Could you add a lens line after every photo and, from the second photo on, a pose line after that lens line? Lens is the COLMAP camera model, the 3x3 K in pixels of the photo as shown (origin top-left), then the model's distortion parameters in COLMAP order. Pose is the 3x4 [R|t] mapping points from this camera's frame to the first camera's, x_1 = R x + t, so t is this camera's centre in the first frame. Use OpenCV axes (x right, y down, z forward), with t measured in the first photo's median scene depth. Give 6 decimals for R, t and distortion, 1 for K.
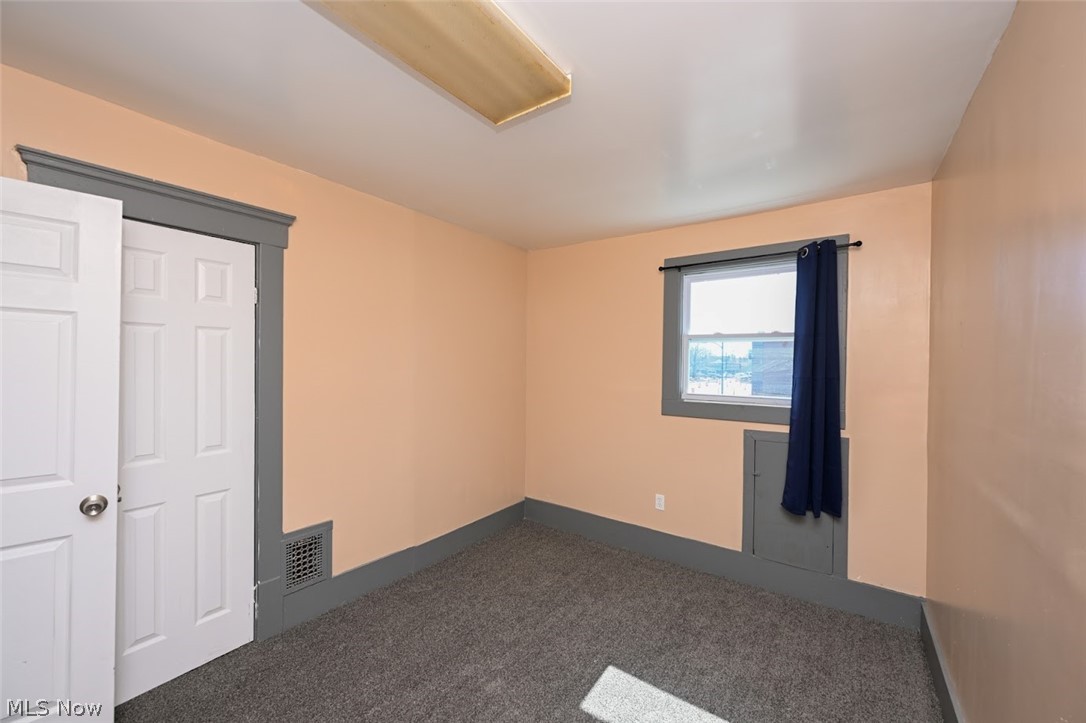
lens RADIAL K [[440.1, 0, 543.0], [0, 440.1, 361.5], [0, 0, 1]] dist [-0.002100, -0.000061]
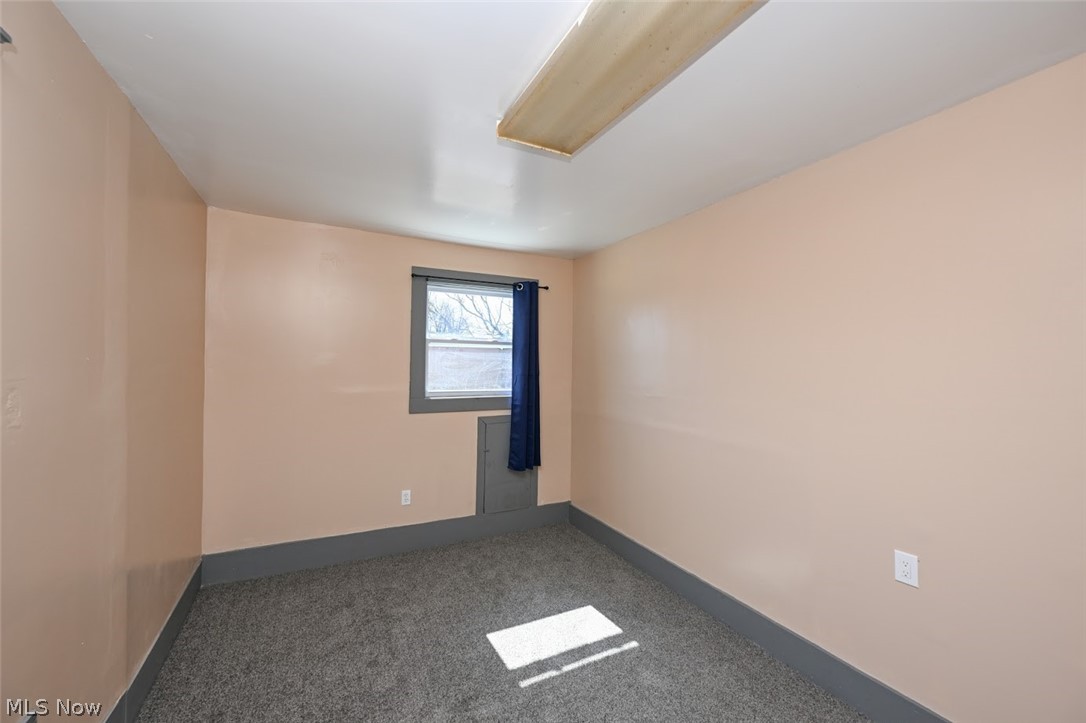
lens RADIAL K [[440.1, 0, 543.0], [0, 440.1, 361.5], [0, 0, 1]] dist [-0.002100, -0.000061]
pose [[0.433036, 0.000939, 0.901376, -0.638181], [-0.007138, 0.999972, 0.002387, -0.009321], [-0.901349, -0.007468, 0.433030, 0.308395]]
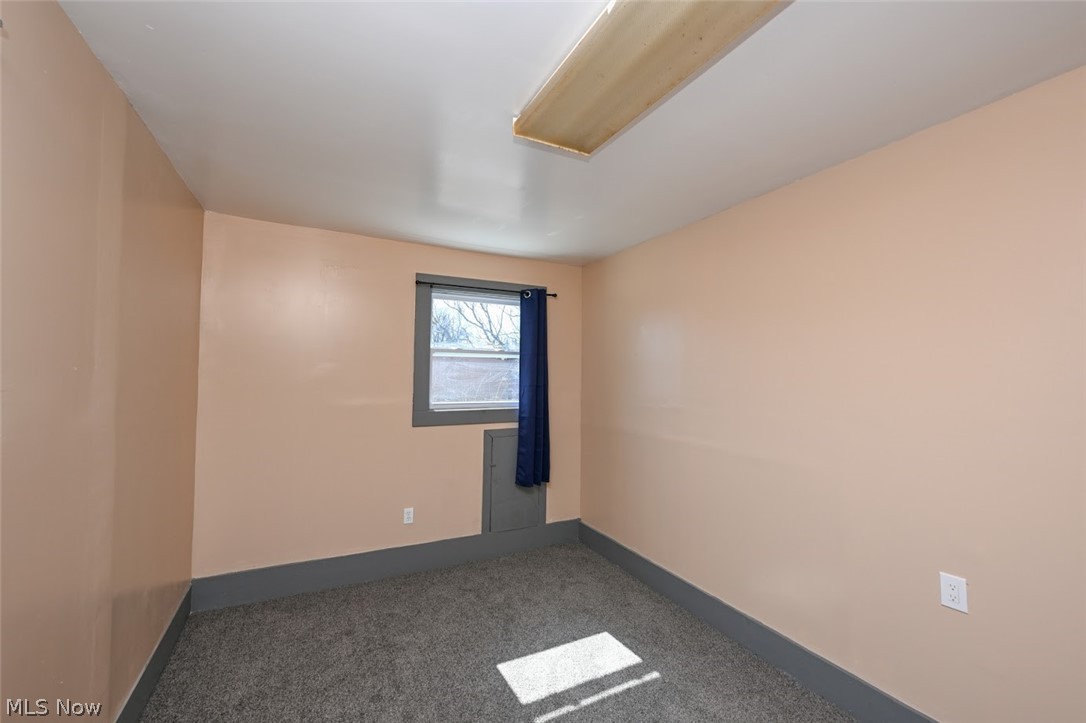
lens RADIAL K [[450.3, 0, 543.8], [0, 450.3, 359.8], [0, 0, 1]] dist [-0.001841, -0.000080]
pose [[0.429552, 0.024859, 0.902700, -0.627111], [-0.003956, 0.999663, -0.025647, -0.006913], [-0.903034, 0.007446, 0.429505, 0.345445]]
